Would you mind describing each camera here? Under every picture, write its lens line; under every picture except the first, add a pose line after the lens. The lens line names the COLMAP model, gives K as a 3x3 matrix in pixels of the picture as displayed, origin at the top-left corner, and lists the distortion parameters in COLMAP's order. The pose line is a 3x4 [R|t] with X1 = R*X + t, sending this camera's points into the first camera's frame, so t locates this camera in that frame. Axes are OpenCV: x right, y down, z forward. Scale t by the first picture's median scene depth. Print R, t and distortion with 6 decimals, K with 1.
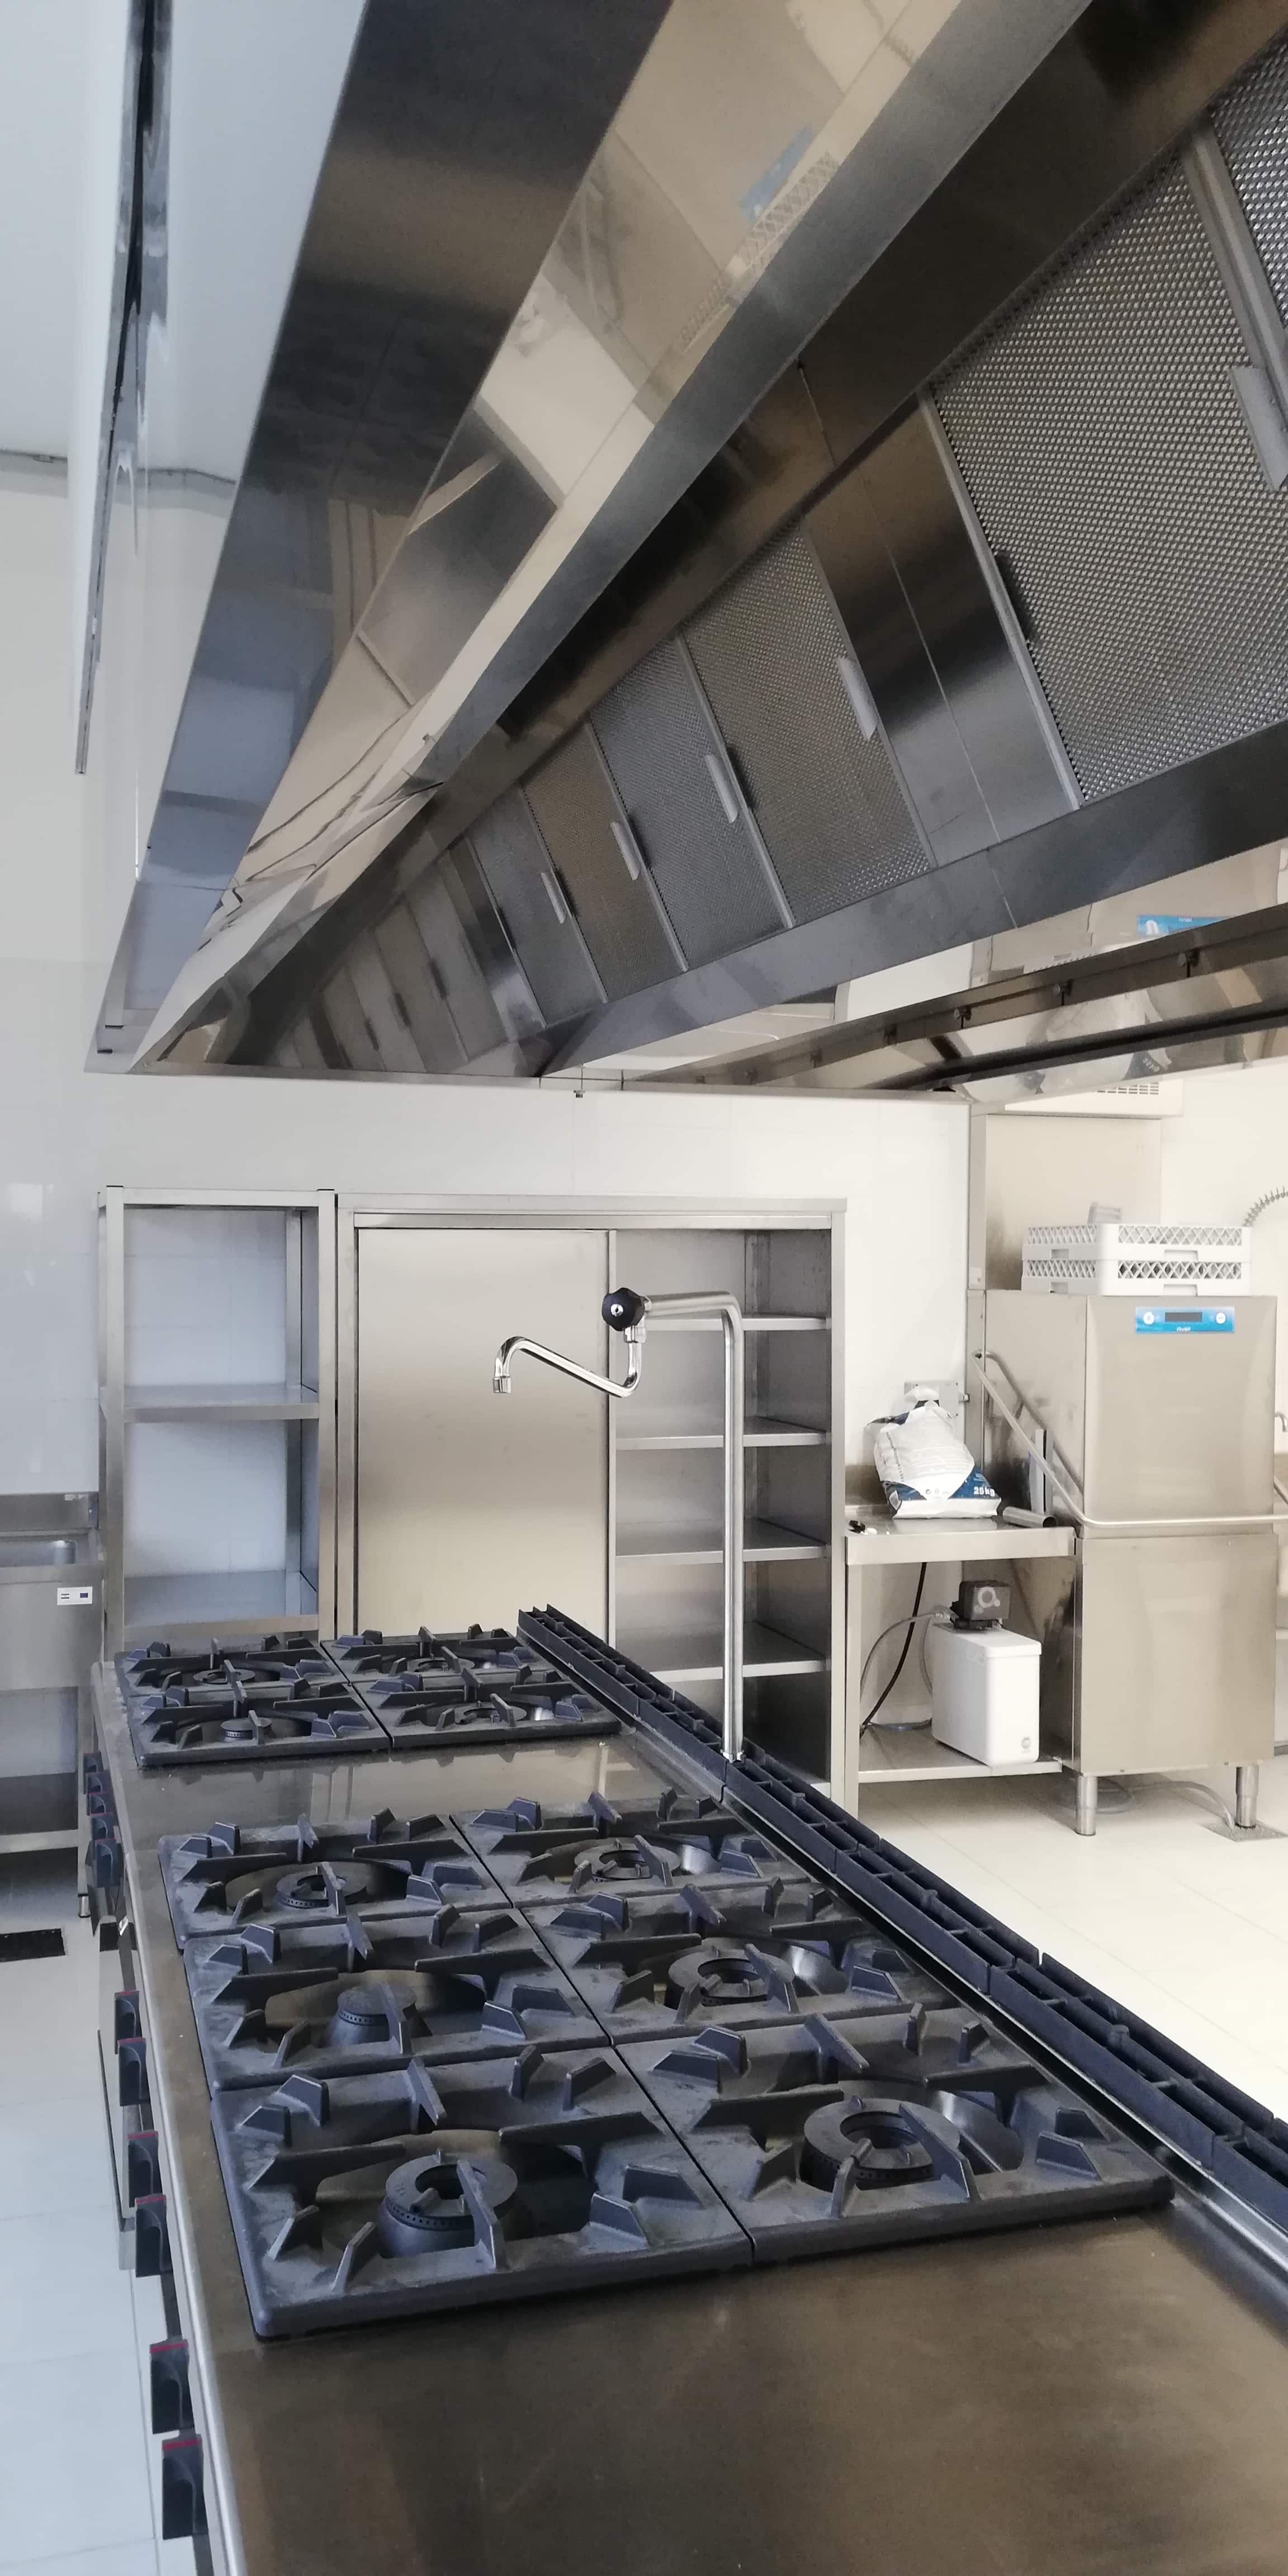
lens RADIAL K [[1927.4, 0, 644.0], [0, 1927.4, 1288.0], [0, 0, 1]] dist [0.094107, -0.126805]
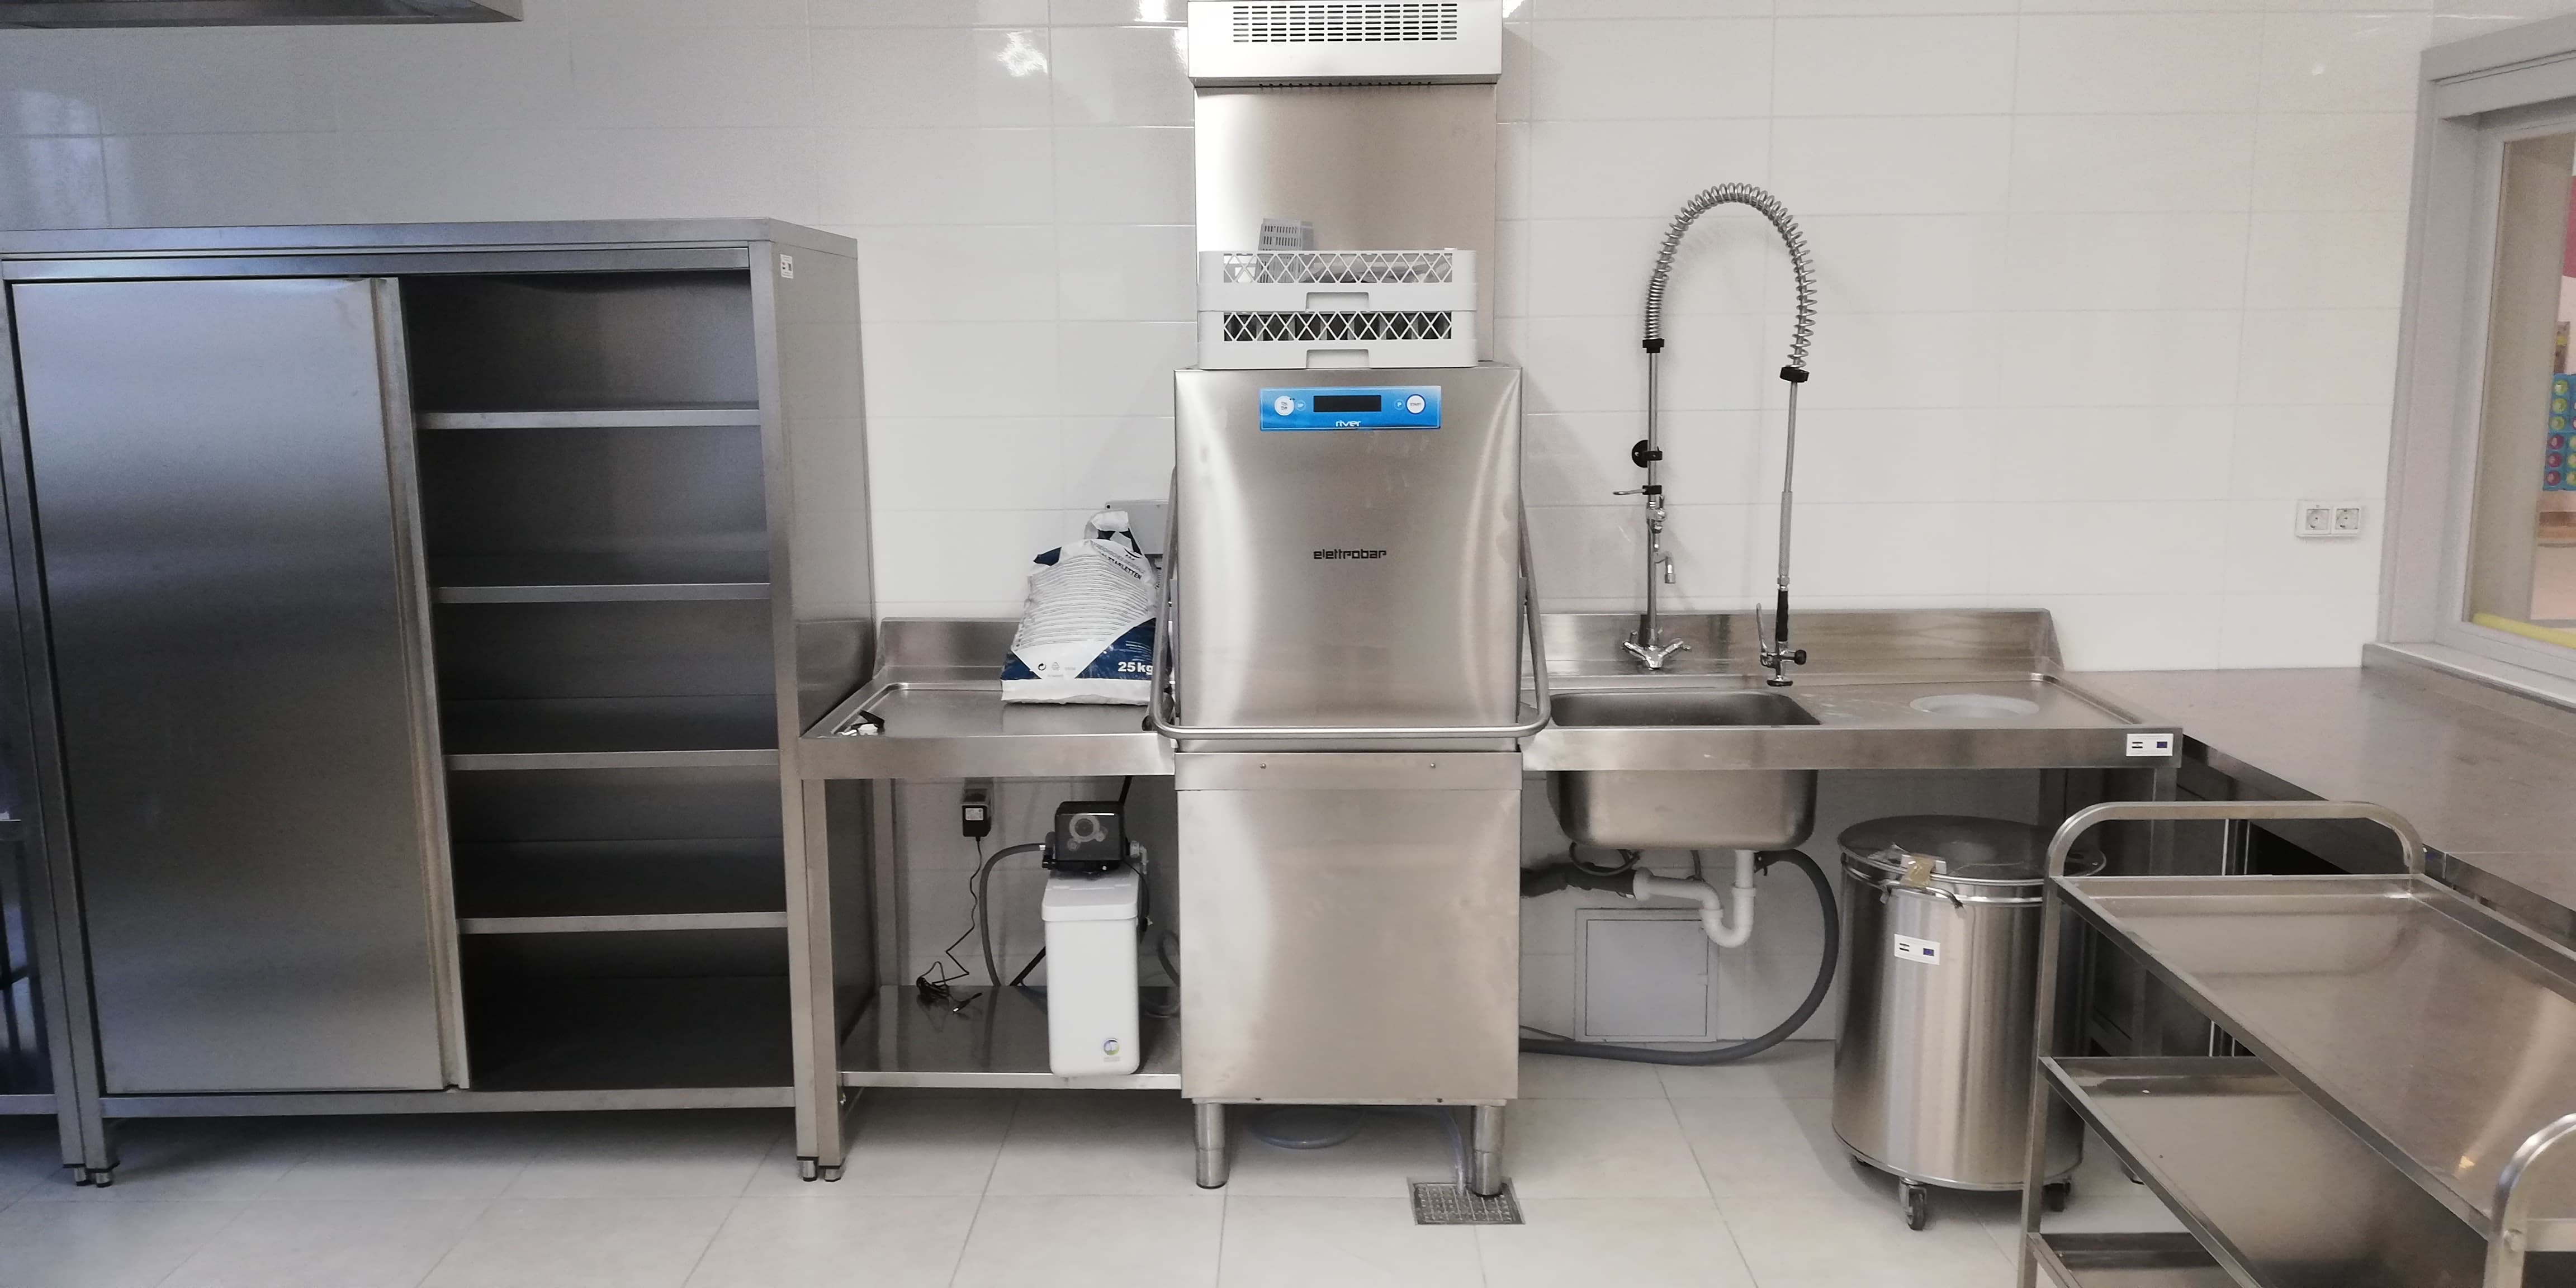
lens RADIAL K [[1927.4, 0, 1269.6], [0, 1927.4, 656.8], [0, 0, 1]] dist [0.094107, -0.126805]
pose [[0.946830, 0.034586, -0.319869, 0.456894], [0.012789, 0.989373, 0.144833, 0.005373], [0.321479, -0.141223, 0.936326, 0.410217]]
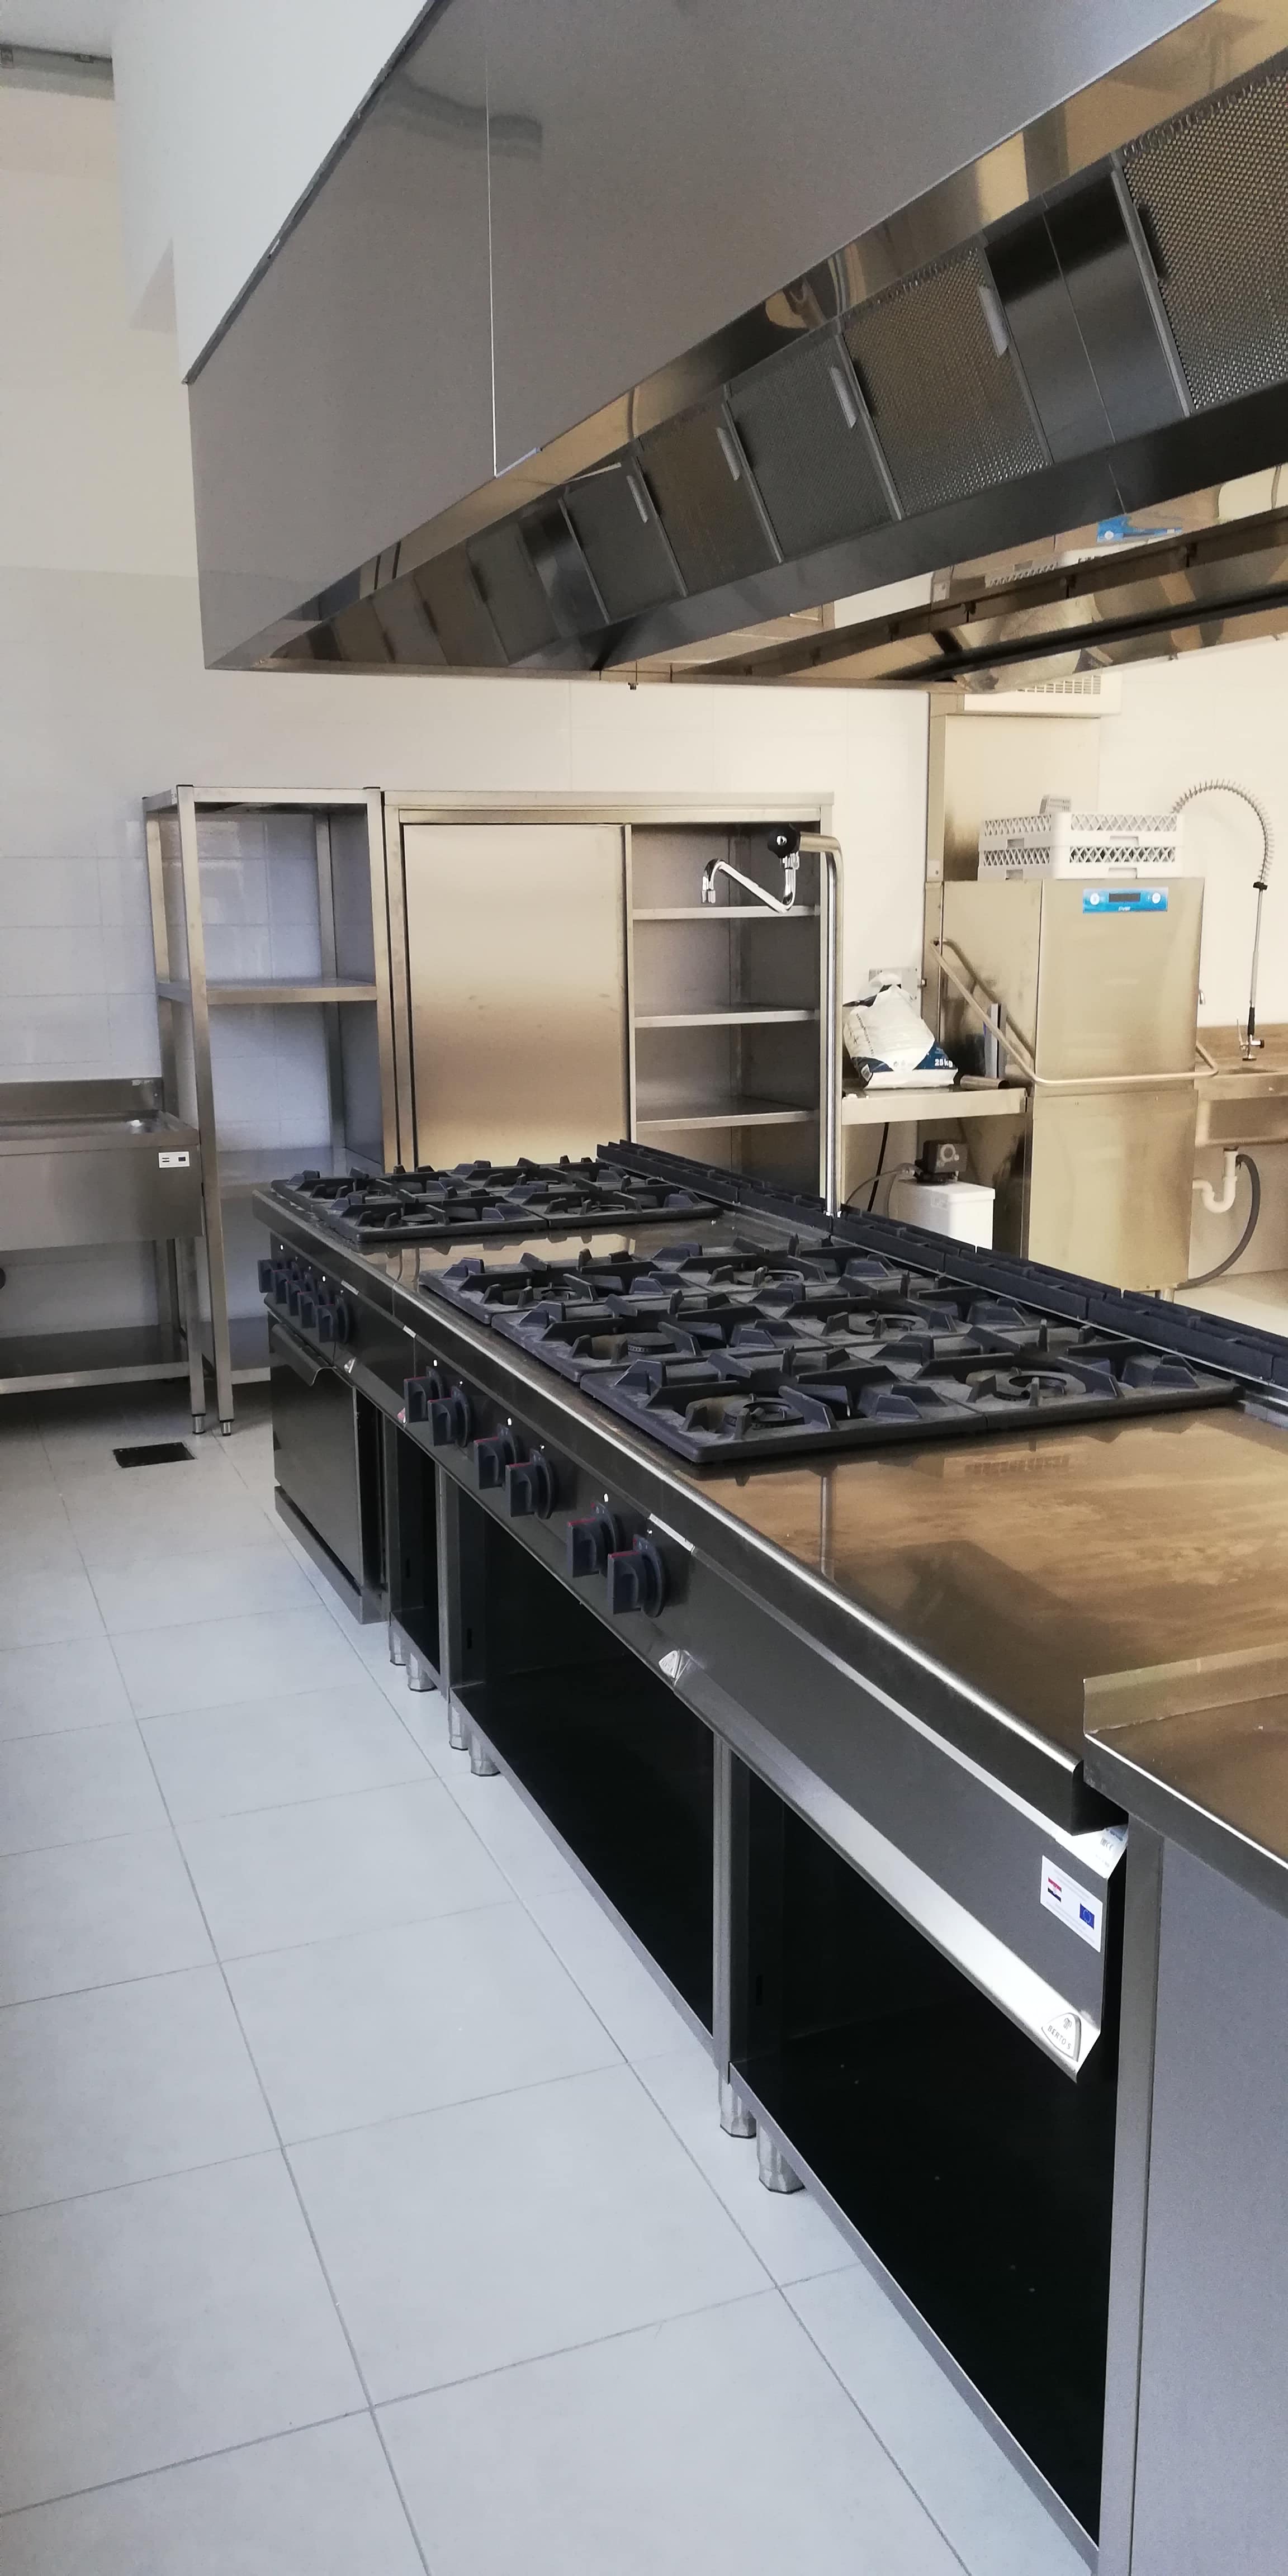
lens RADIAL K [[1927.4, 0, 644.0], [0, 1927.4, 1288.0], [0, 0, 1]] dist [0.094107, -0.126805]
pose [[0.997029, -0.034305, 0.068965, -0.085353], [0.021422, 0.983520, 0.179525, 0.029477], [-0.073987, -0.177515, 0.981333, -0.125195]]
